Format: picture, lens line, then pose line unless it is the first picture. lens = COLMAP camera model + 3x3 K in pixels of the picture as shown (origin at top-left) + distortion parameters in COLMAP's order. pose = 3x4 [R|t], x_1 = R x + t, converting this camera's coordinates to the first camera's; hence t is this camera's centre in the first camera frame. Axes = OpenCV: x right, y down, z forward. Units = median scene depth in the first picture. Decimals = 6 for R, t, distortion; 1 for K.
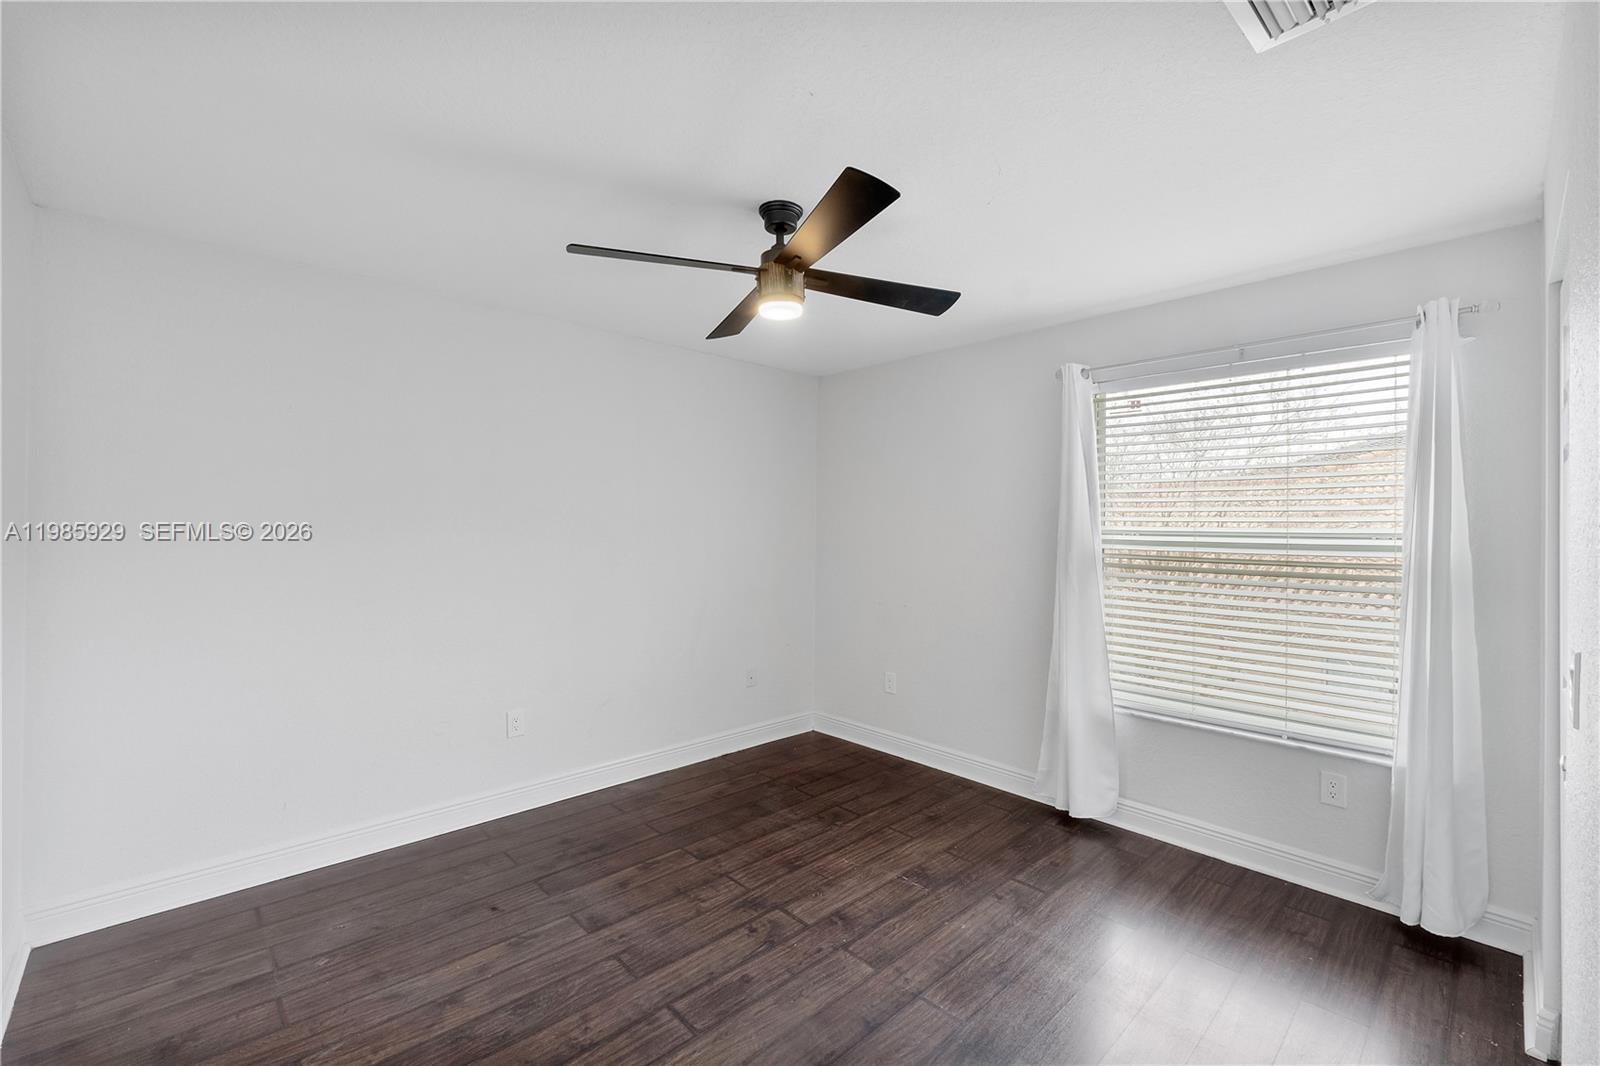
lens RADIAL K [[676.7, 0, 797.9], [0, 676.7, 527.8], [0, 0, 1]] dist [-0.002672, -0.000768]
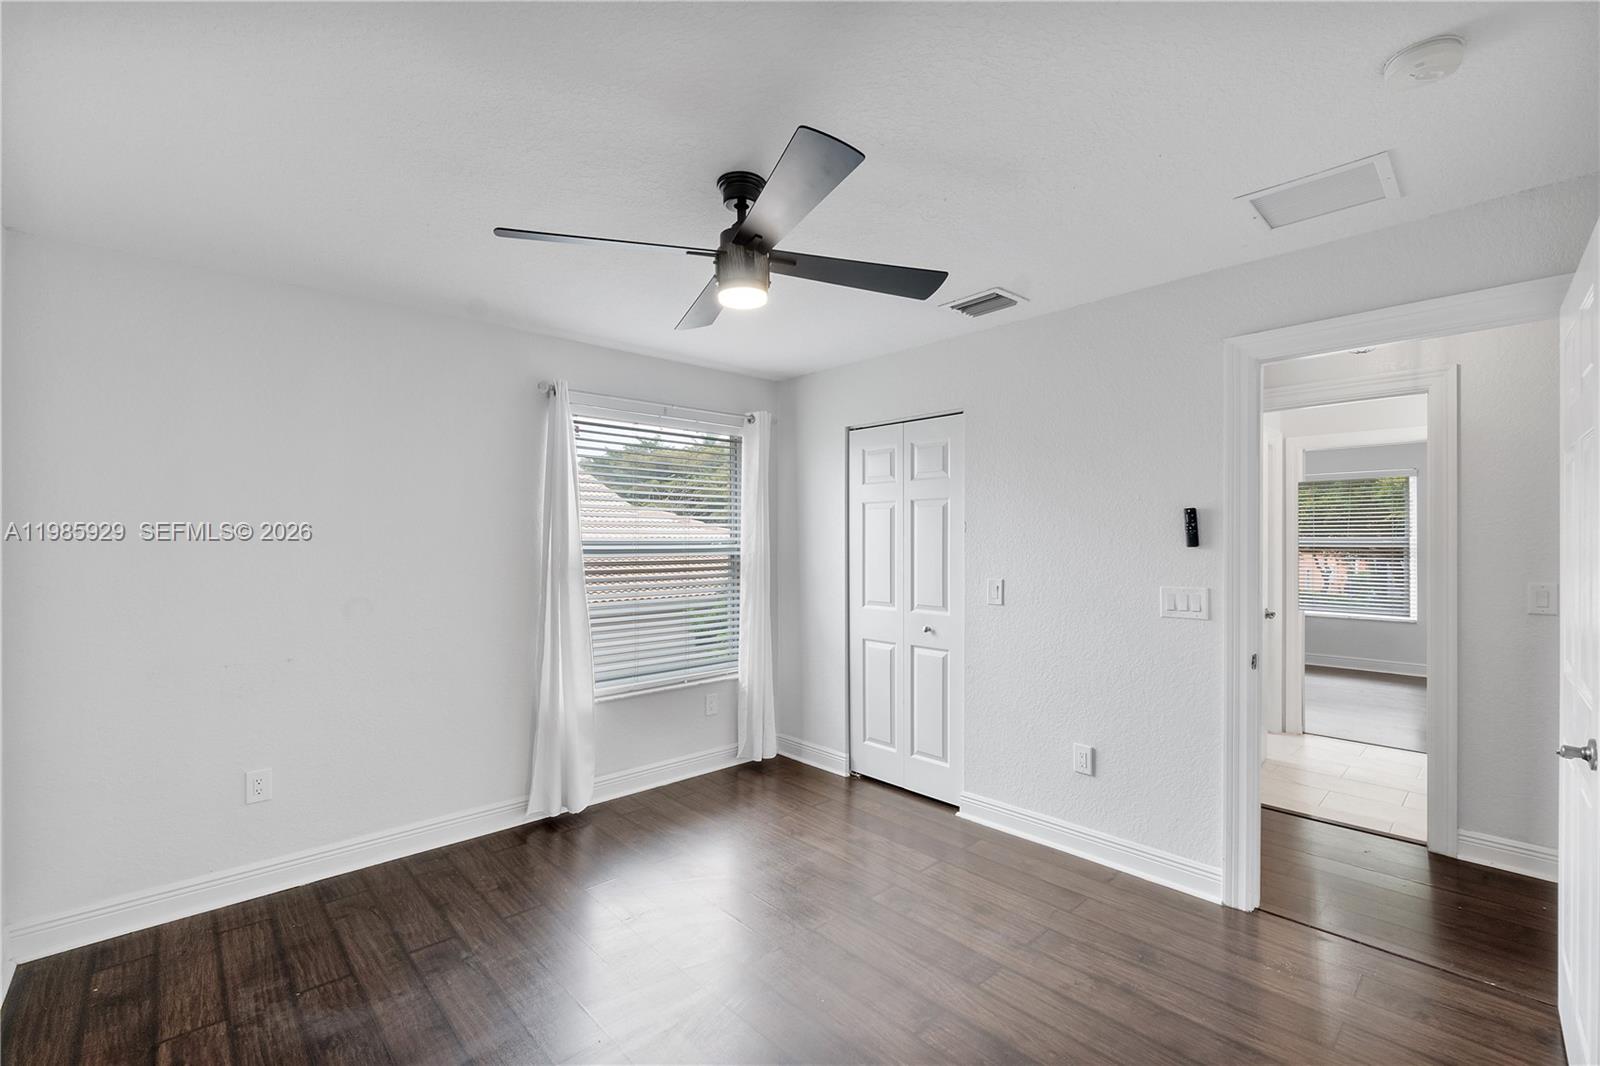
lens RADIAL K [[688.7, 0, 800.0], [0, 688.7, 533.0], [0, 0, 1]] dist [-0.004317, -0.000648]
pose [[0.006522, 0.004744, 0.999967, -0.657303], [0.003870, 0.999981, -0.004769, -0.000756], [-0.999971, 0.003901, 0.006503, 0.640601]]
